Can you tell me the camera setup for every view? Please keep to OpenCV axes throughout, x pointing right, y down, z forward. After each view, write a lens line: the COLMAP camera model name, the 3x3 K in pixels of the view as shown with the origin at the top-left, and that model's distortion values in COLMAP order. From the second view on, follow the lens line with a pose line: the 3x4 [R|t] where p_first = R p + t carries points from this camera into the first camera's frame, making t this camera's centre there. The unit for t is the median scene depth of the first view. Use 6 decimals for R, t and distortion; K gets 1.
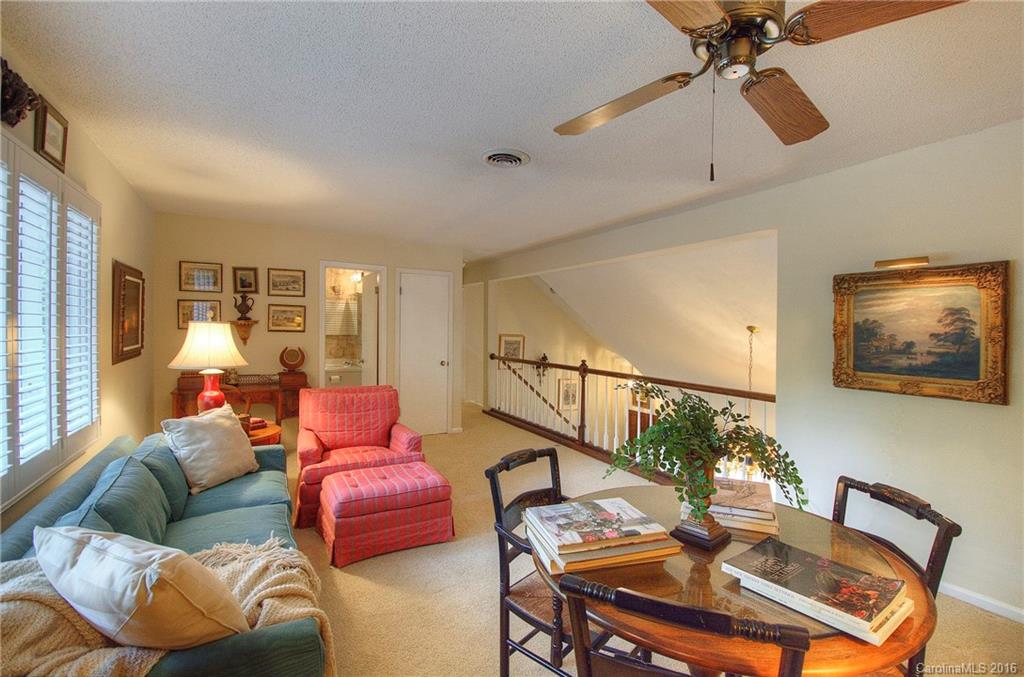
lens RADIAL K [[466.1, 0, 514.7], [0, 466.1, 332.7], [0, 0, 1]] dist [-0.007774, -0.002860]
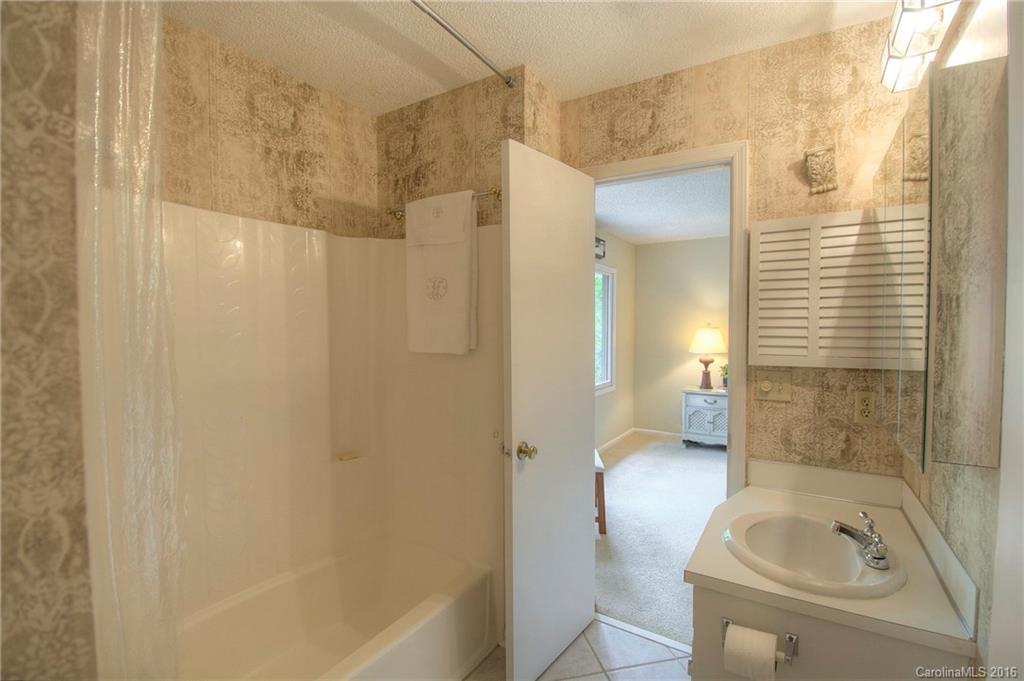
lens RADIAL K [[466.1, 0, 514.1], [0, 466.1, 339.8], [0, 0, 1]] dist [-0.007774, -0.002860]
pose [[0.484781, 0.012497, -0.874546, -0.252583], [-0.005048, 0.999921, 0.011490, -0.010113], [0.874621, -0.001156, 0.484806, 0.754715]]
